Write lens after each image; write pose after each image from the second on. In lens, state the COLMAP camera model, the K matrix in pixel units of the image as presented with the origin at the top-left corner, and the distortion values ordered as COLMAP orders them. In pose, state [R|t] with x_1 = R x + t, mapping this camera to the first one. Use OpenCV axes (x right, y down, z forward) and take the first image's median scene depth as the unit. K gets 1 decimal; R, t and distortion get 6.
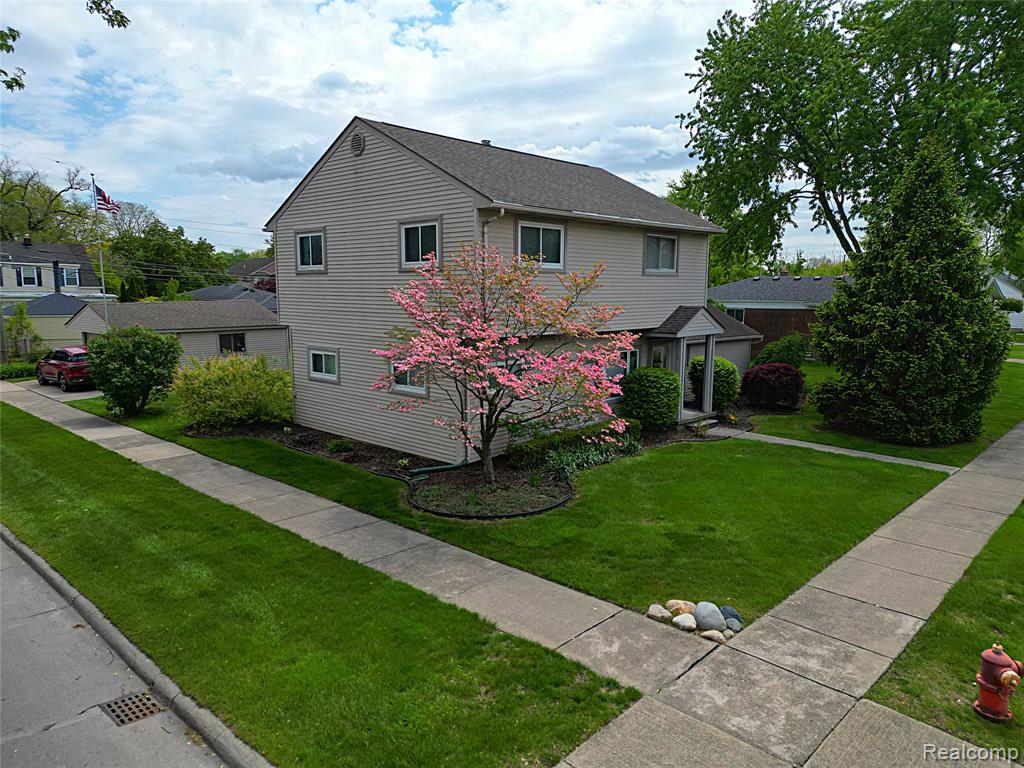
lens RADIAL K [[712.9, 0, 512.0], [0, 712.9, 384.0], [0, 0, 1]] dist [0.096539, -0.089950]
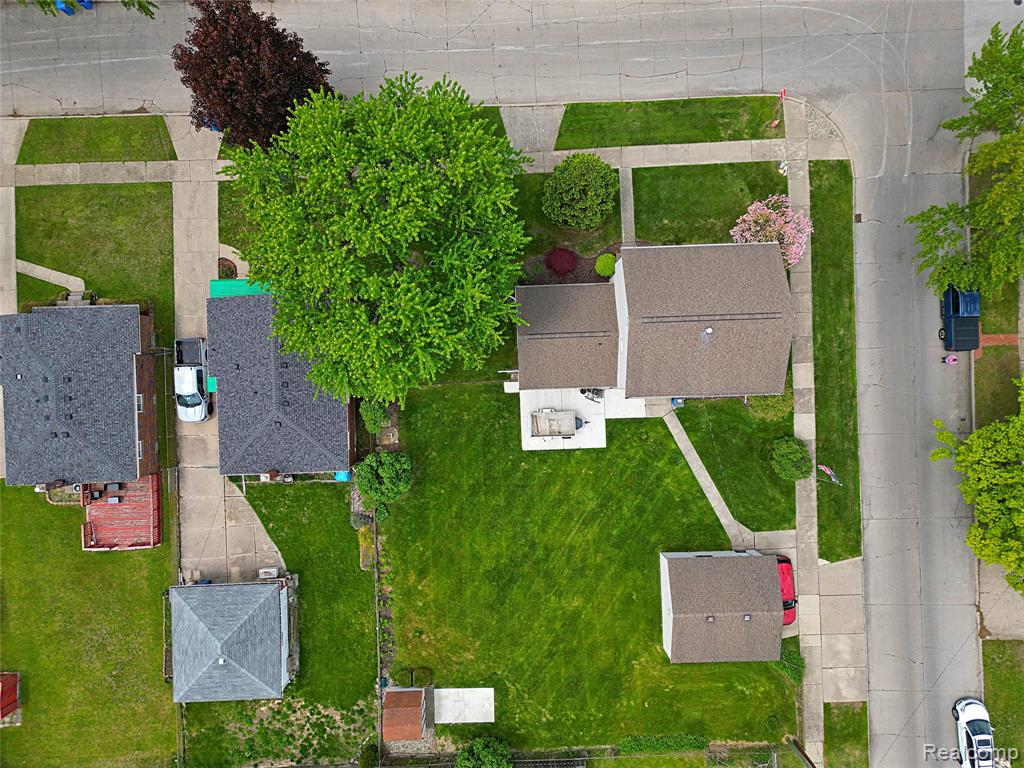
lens RADIAL K [[720.4, 0, 508.3], [0, 720.4, 386.5], [0, 0, 1]] dist [0.073976, -0.062052]
pose [[-0.712330, -0.701722, -0.013120, 0.358888], [0.074780, -0.094471, 0.992715, -3.092791], [-0.697850, 0.706160, 0.119769, 1.654861]]
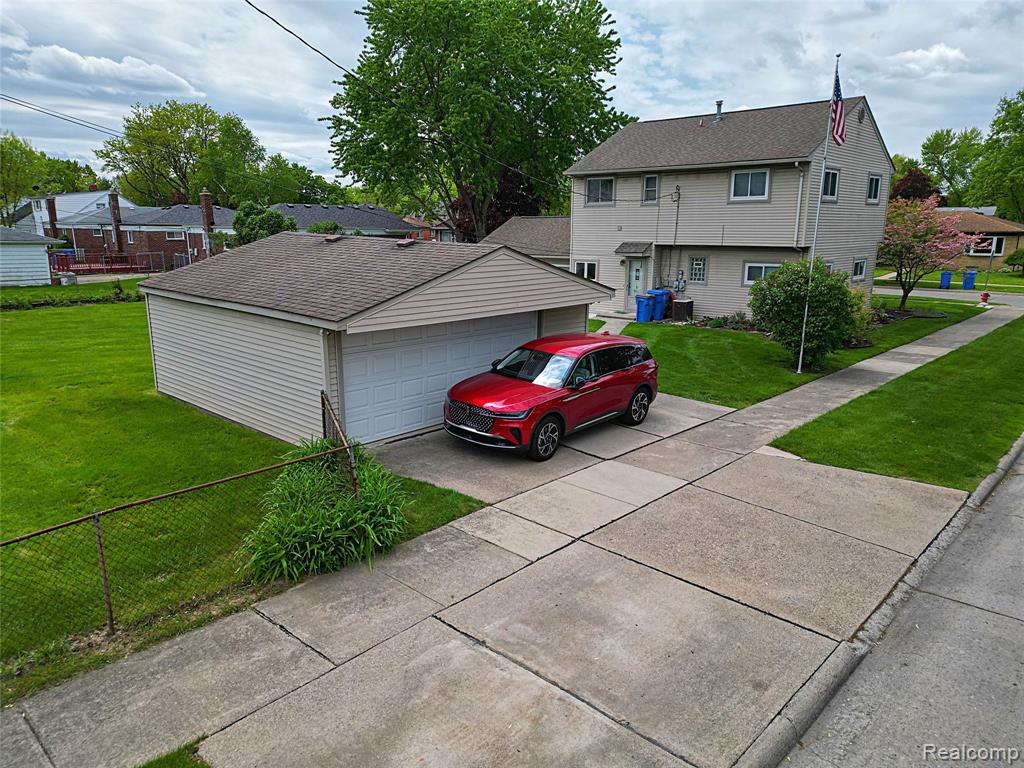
lens RADIAL K [[712.9, 0, 512.0], [0, 712.9, 384.0], [0, 0, 1]] dist [0.096539, -0.089950]
pose [[-0.018273, -0.225804, 0.974001, -1.850387], [0.122862, 0.966274, 0.226317, -0.258679], [-0.992256, 0.123803, 0.010086, 1.871874]]
